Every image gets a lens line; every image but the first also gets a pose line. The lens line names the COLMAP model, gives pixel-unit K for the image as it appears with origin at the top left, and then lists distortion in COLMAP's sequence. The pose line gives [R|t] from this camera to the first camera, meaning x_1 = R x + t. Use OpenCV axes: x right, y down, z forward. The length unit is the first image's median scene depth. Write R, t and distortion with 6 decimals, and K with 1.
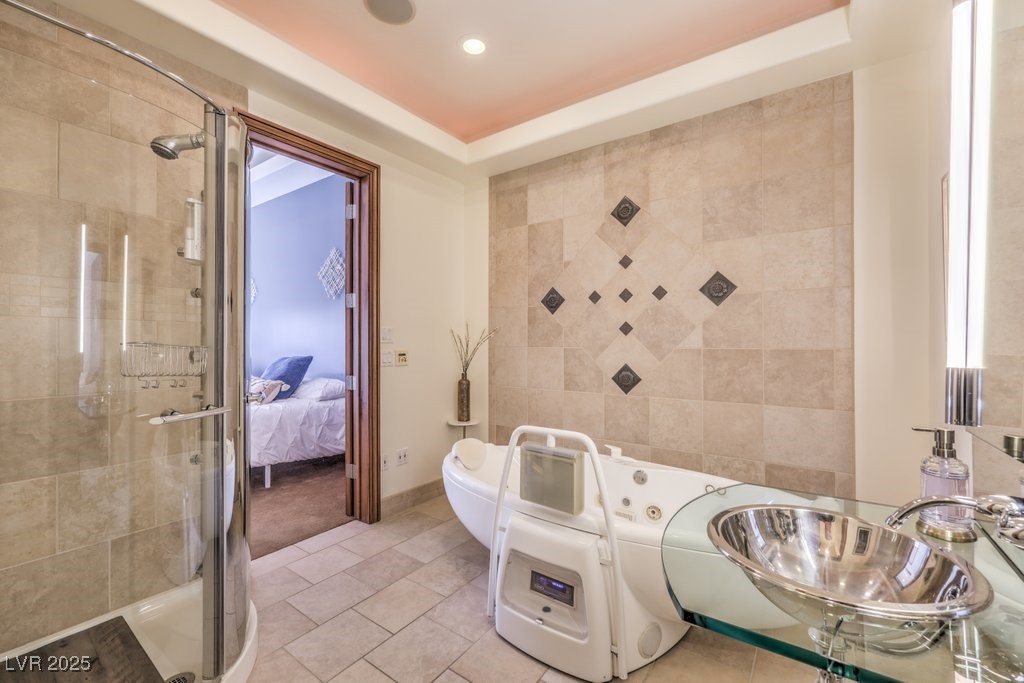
lens RADIAL K [[419.0, 0, 511.6], [0, 419.0, 339.8], [0, 0, 1]] dist [-0.000370, -0.000026]
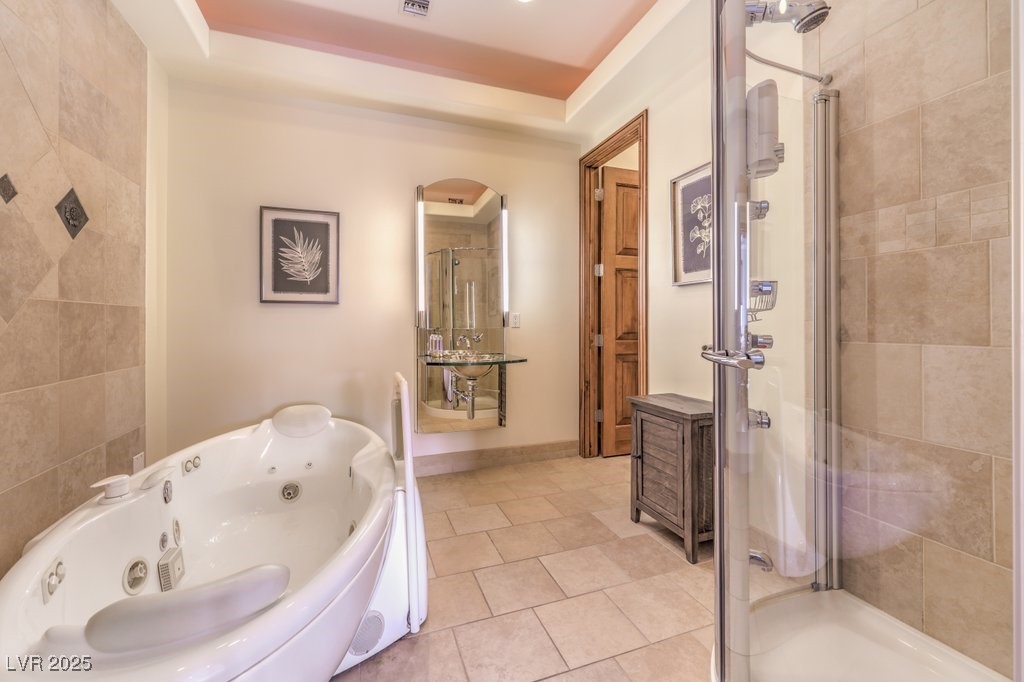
lens RADIAL K [[419.0, 0, 511.3], [0, 419.0, 330.0], [0, 0, 1]] dist [-0.000370, -0.000026]
pose [[-0.827707, -0.003076, 0.561152, -0.471936], [0.004988, 0.999905, 0.012838, 0.061015], [-0.561138, 0.013426, -0.827613, 1.140650]]
